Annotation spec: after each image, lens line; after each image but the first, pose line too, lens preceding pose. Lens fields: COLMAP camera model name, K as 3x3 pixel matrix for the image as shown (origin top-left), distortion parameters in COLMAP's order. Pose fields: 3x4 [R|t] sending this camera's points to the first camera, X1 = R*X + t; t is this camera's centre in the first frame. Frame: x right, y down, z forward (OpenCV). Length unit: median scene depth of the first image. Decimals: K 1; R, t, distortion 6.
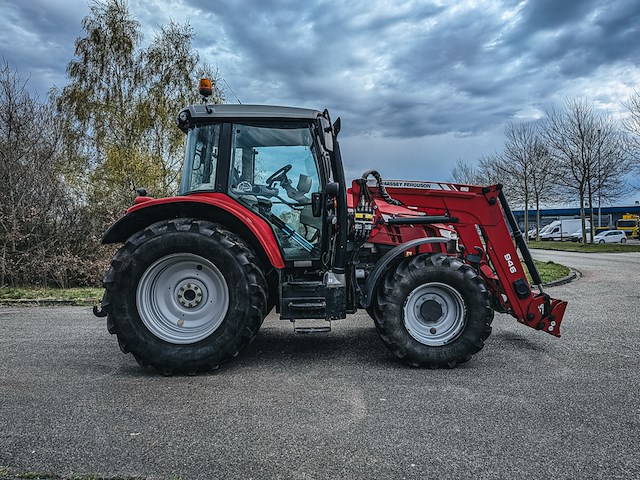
lens RADIAL K [[438.5, 0, 320.0], [0, 438.5, 240.0], [0, 0, 1]] dist [0.008190, -0.021671]
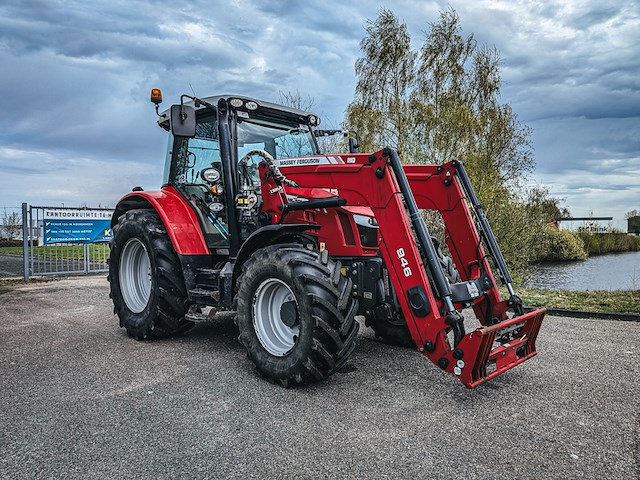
lens RADIAL K [[438.5, 0, 320.0], [0, 438.5, 240.0], [0, 0, 1]] dist [0.008190, -0.021671]
pose [[0.738457, 0.018124, -0.674057, 0.839302], [-0.012921, 0.999836, 0.012728, 0.012369], [0.674177, -0.000689, 0.738569, 0.432856]]
